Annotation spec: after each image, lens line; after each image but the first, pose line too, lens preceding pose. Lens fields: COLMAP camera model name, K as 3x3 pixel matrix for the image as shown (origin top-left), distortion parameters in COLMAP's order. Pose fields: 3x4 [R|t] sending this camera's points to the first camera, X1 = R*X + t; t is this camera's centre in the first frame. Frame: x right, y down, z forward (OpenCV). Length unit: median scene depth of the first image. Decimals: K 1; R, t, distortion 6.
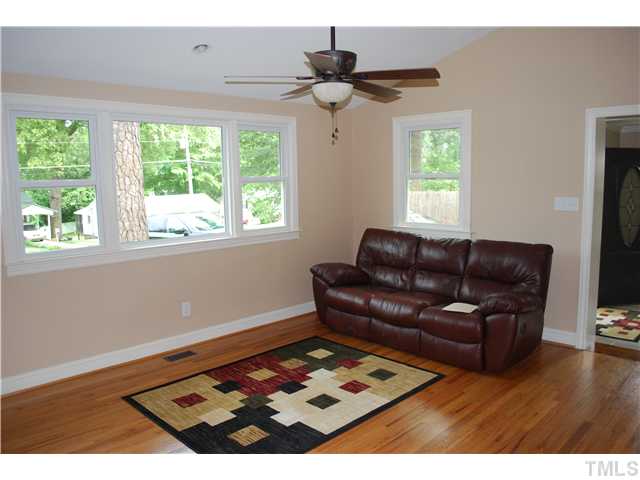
lens RADIAL K [[503.8, 0, 323.3], [0, 503.8, 243.4], [0, 0, 1]] dist [-0.074706, 0.008700]
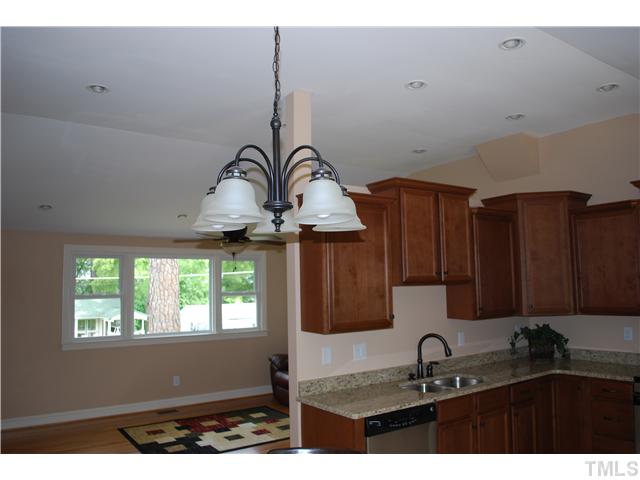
lens RADIAL K [[503.8, 0, 323.0], [0, 503.8, 239.5], [0, 0, 1]] dist [-0.074706, 0.008700]
pose [[0.984566, -0.018770, -0.174005, 0.479159], [-0.020186, 0.975418, -0.219435, 0.042410], [0.173847, 0.219561, 0.959985, -0.494650]]
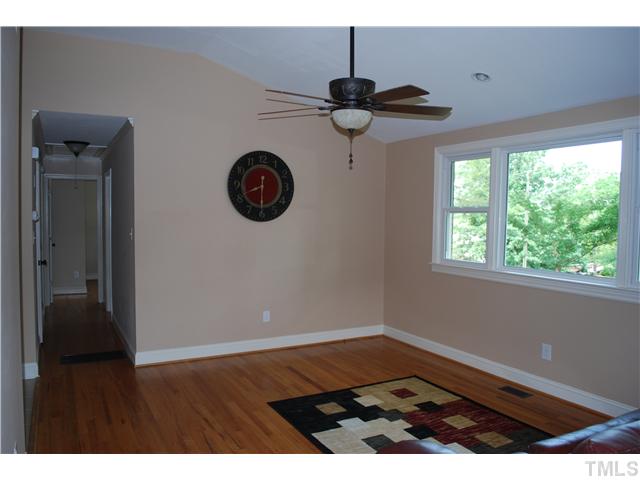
lens RADIAL K [[503.8, 0, 326.1], [0, 503.8, 236.3], [0, 0, 1]] dist [-0.074706, 0.008700]
pose [[-0.288518, 0.048706, -0.956235, 0.772493], [-0.137763, 0.986202, 0.091798, -0.113967], [0.947512, 0.158219, -0.277828, 0.955075]]
